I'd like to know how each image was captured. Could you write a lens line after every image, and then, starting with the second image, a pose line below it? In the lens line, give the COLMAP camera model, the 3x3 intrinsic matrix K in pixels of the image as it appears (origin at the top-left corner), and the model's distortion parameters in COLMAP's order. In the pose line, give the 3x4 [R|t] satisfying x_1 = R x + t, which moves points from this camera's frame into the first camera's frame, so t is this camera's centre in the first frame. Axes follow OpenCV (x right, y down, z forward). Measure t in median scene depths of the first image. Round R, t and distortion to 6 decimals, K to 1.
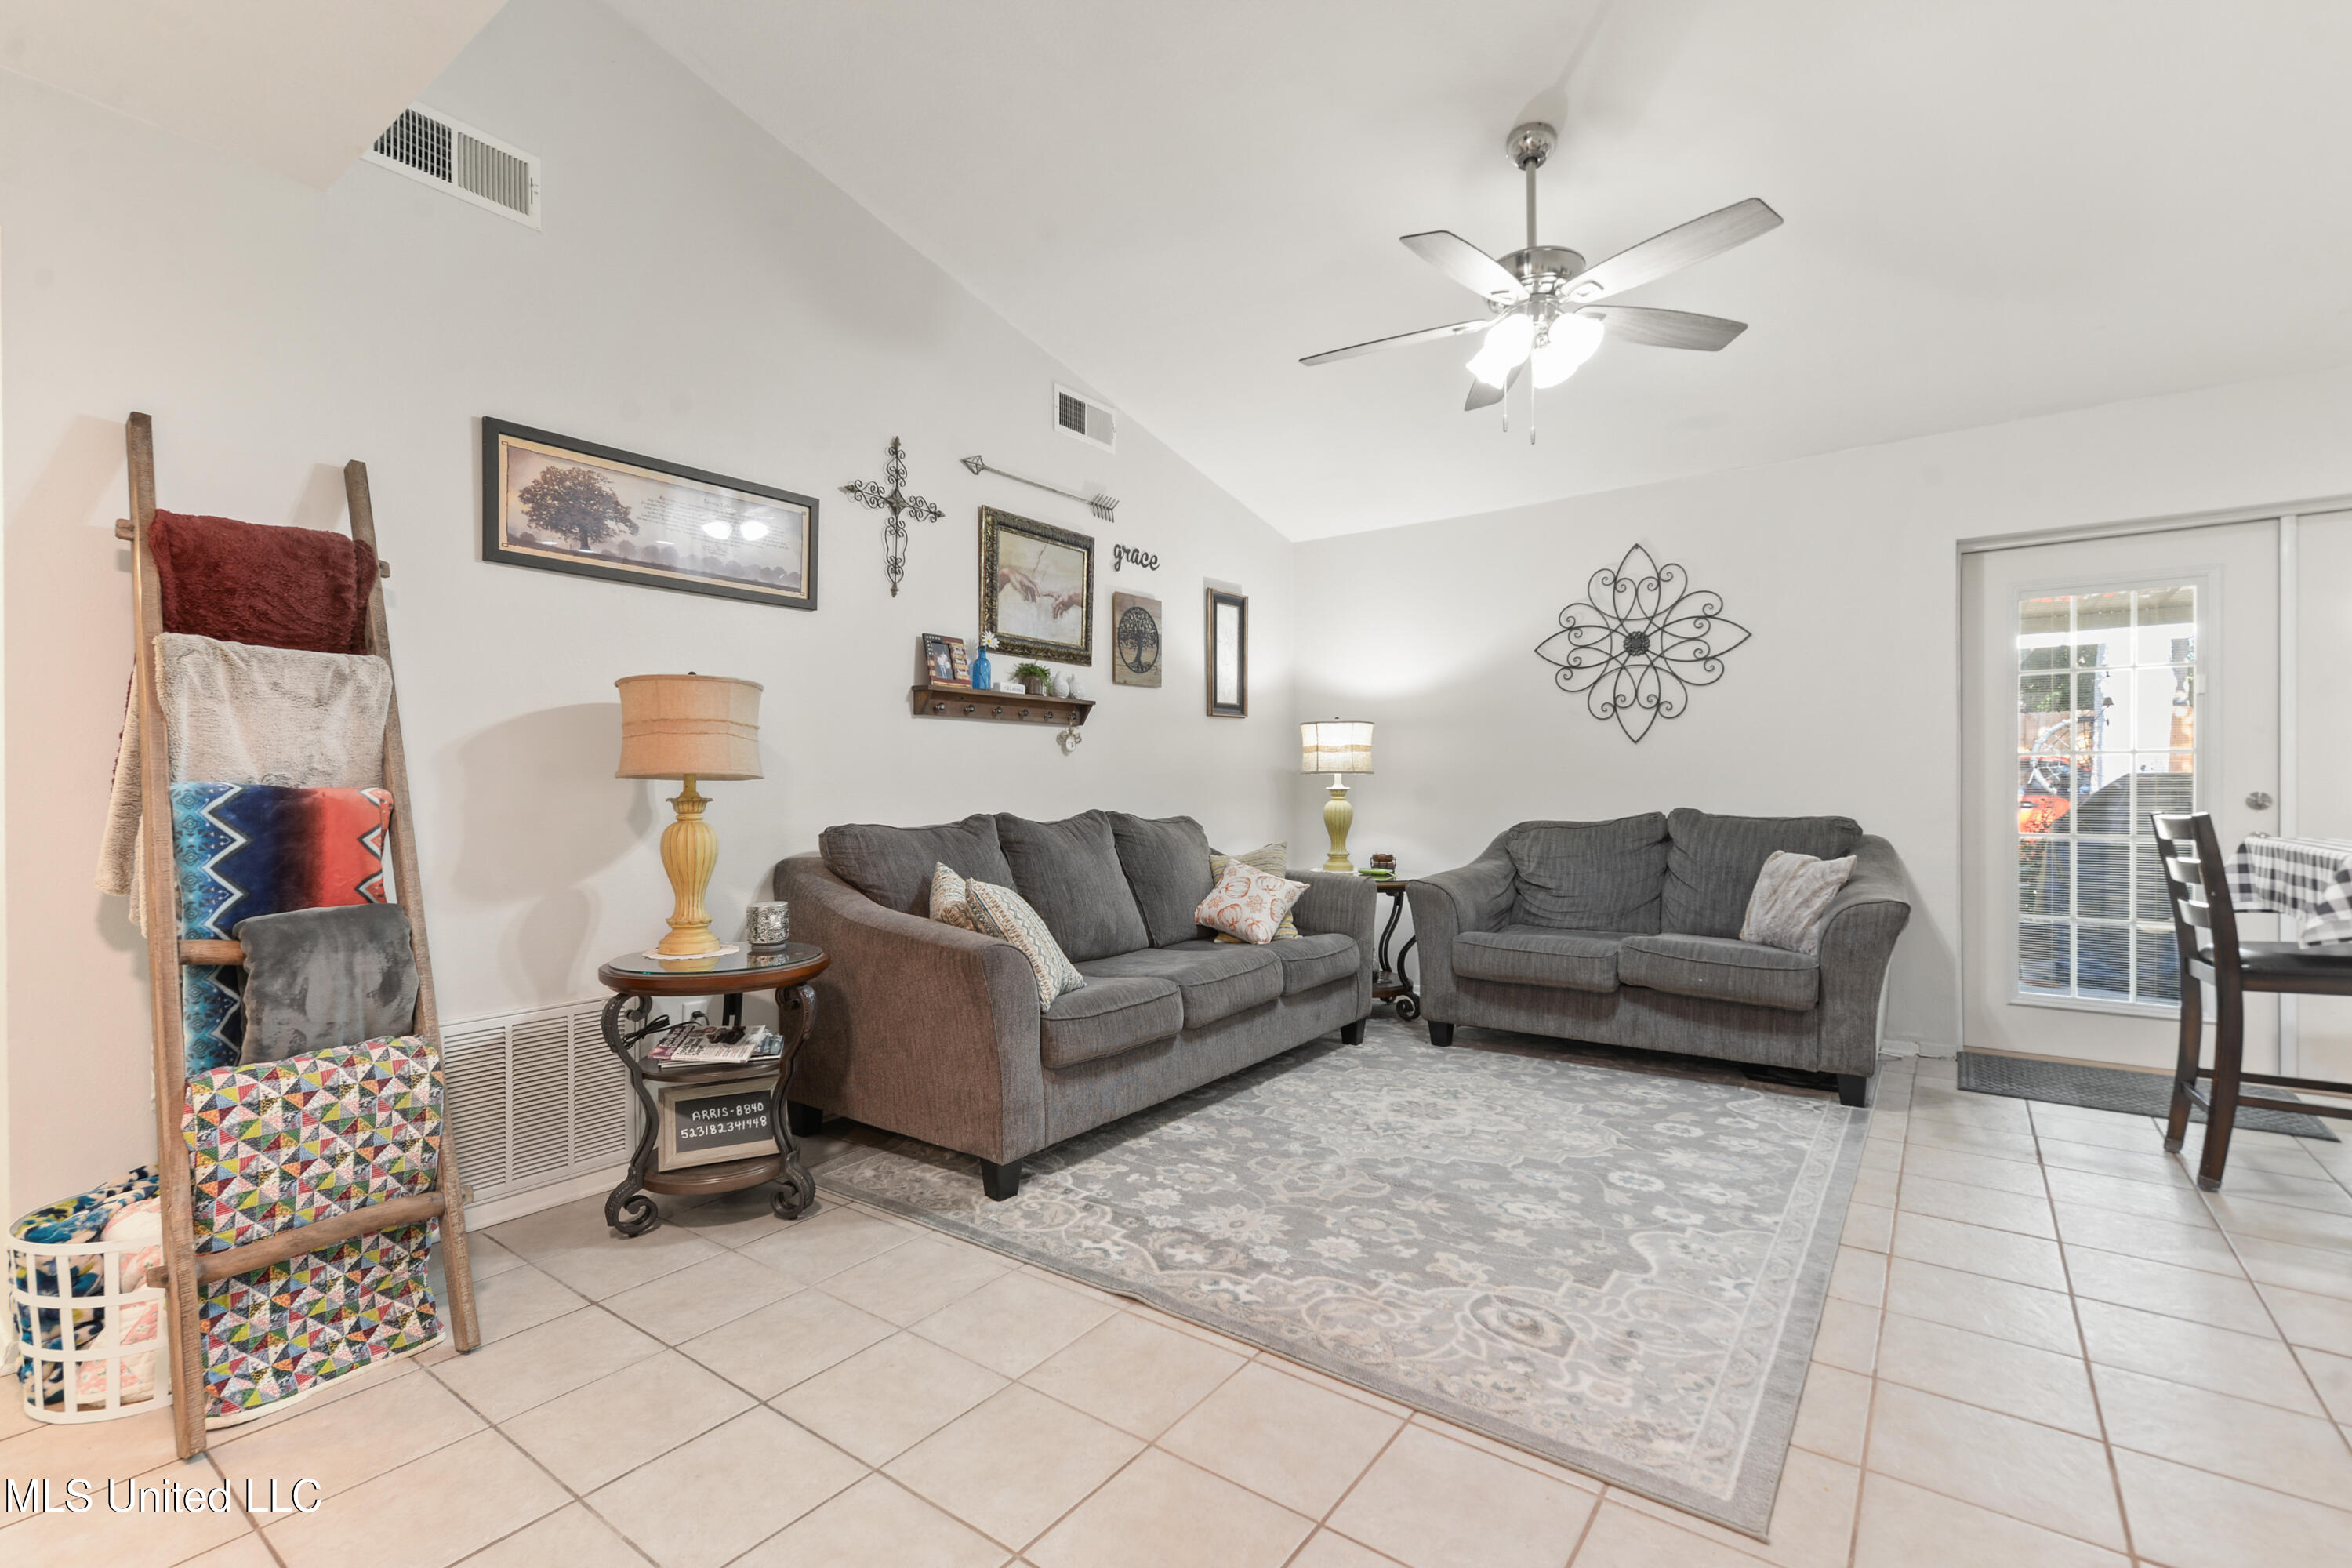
lens RADIAL K [[1054.5, 0, 1171.9], [0, 1054.5, 791.9], [0, 0, 1]] dist [0.005832, 0.000427]
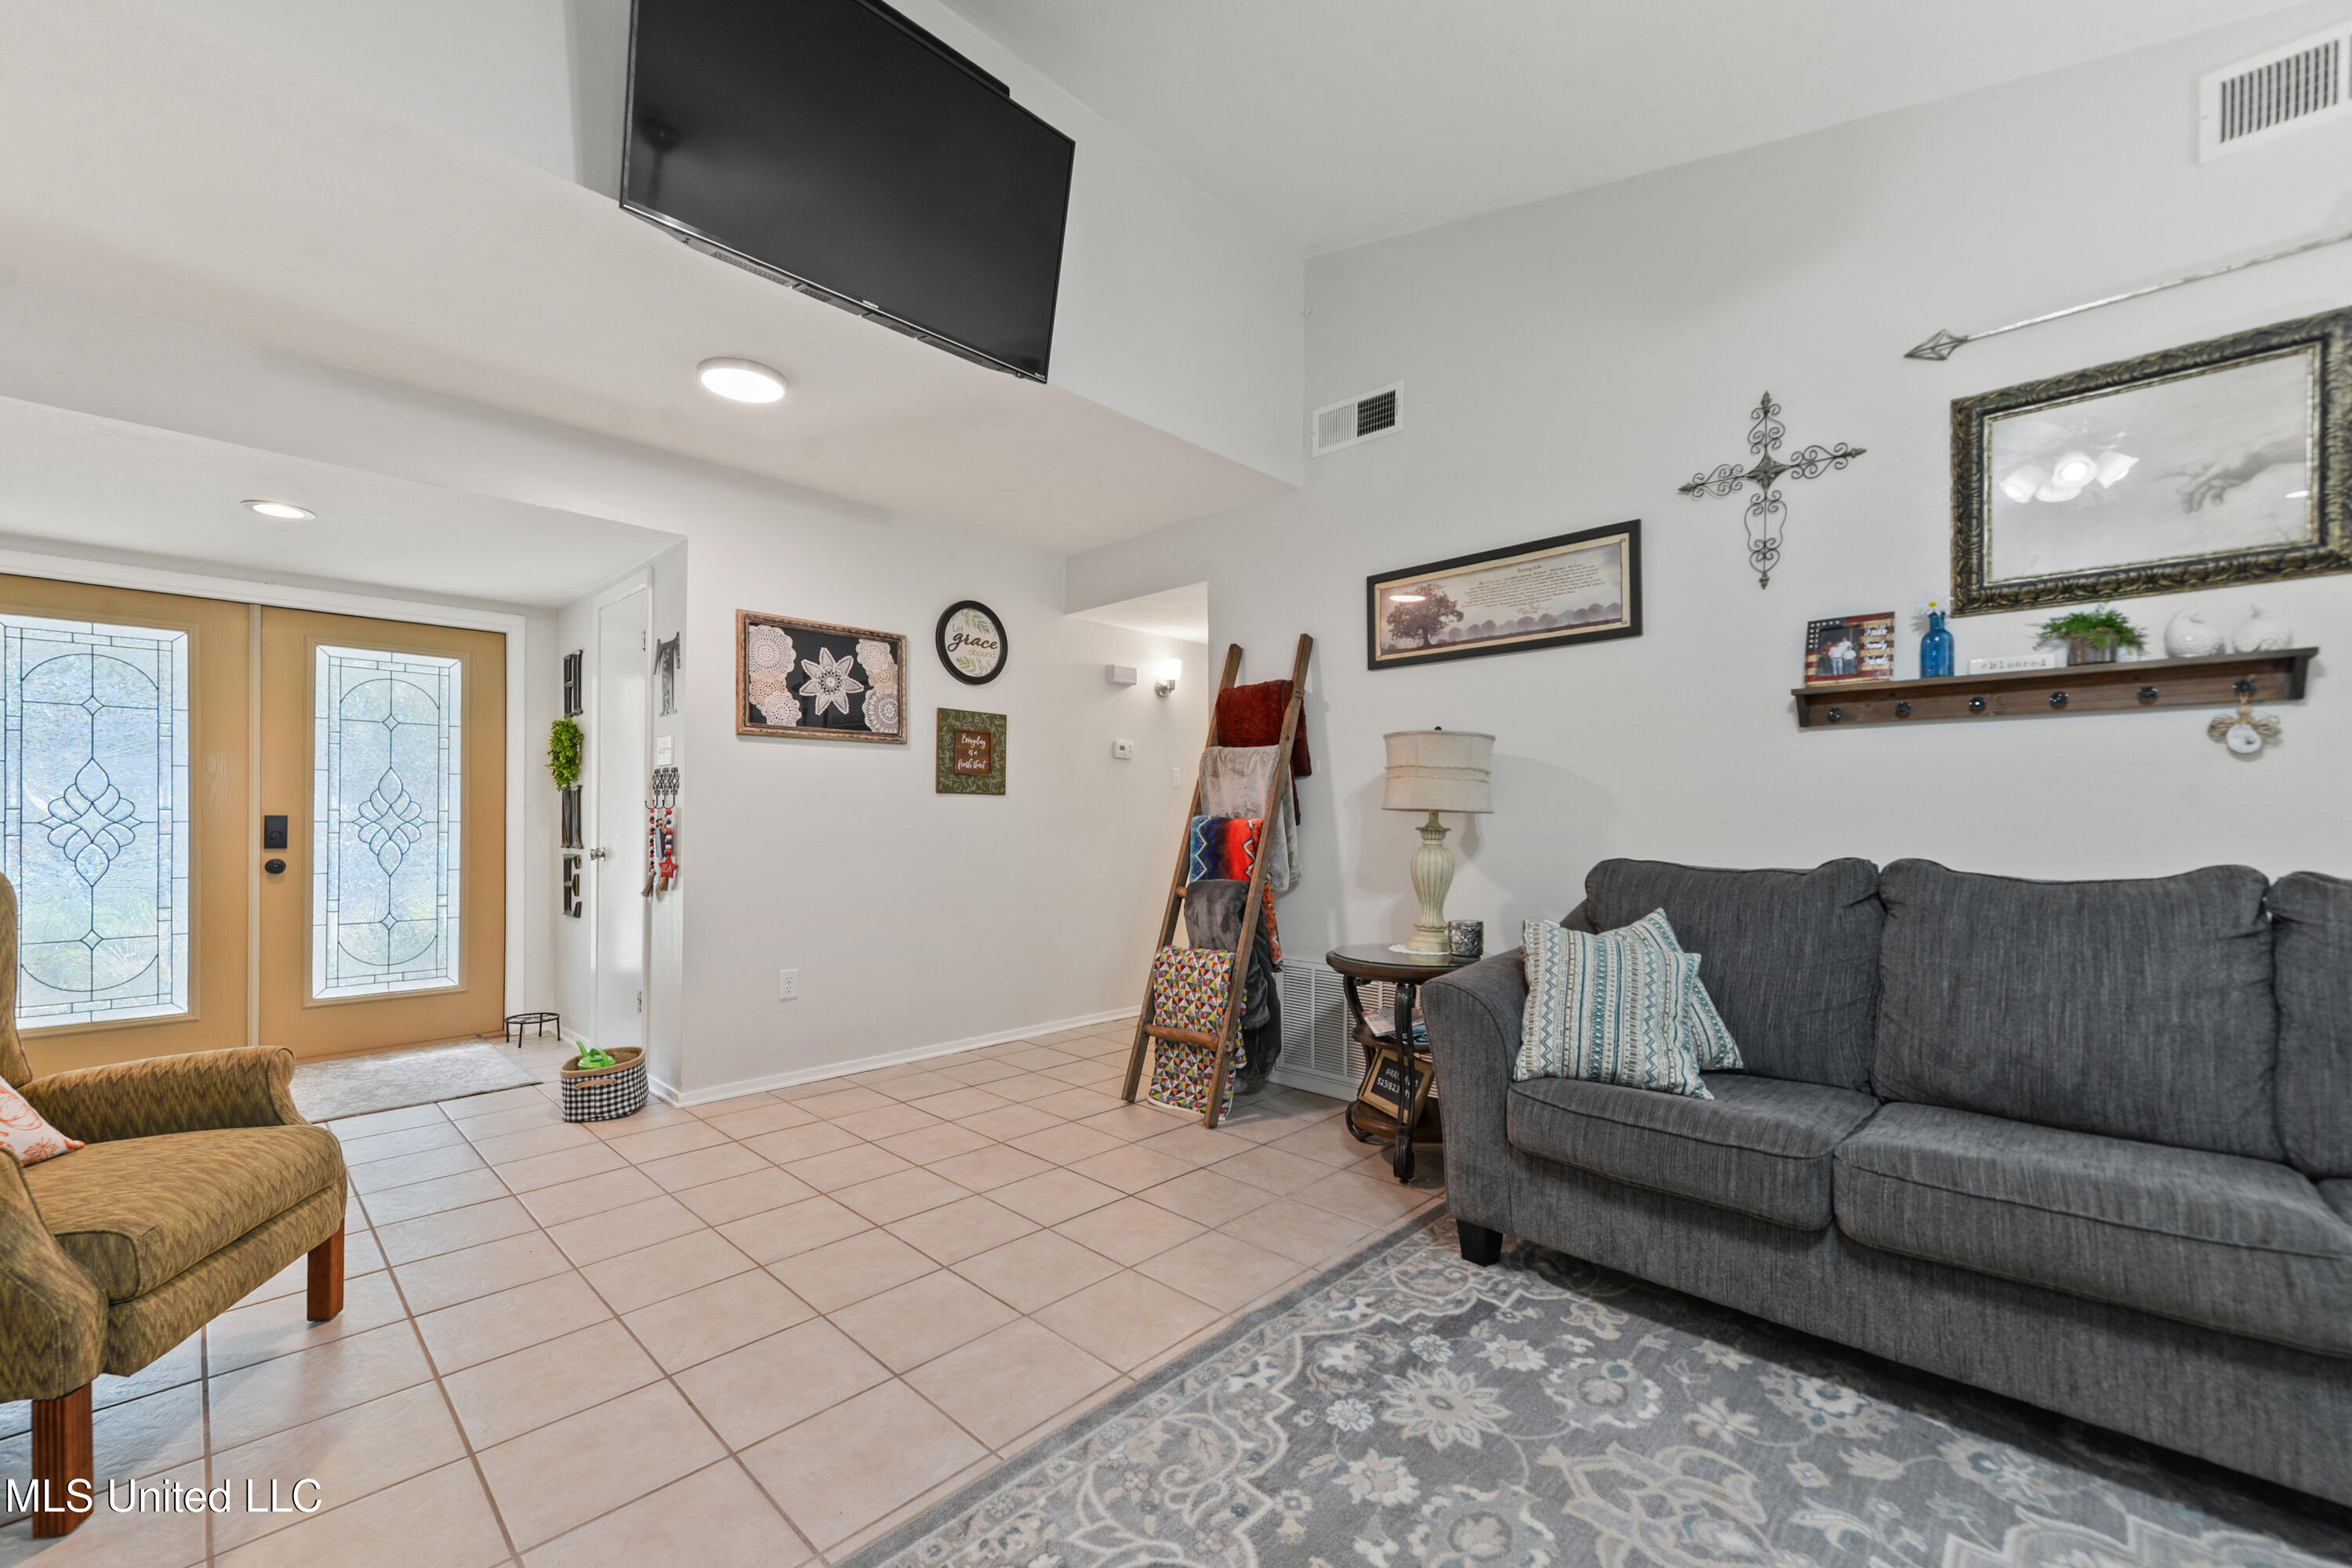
lens RADIAL K [[948.0, 0, 1134.4], [0, 948.0, 815.1], [0, 0, 1]] dist [0.002869, -0.000086]
pose [[-0.161149, 0.000262, -0.986930, 0.640072], [-0.005899, 0.999982, 0.001229, -0.007343], [0.986912, 0.006020, -0.161144, 0.747325]]
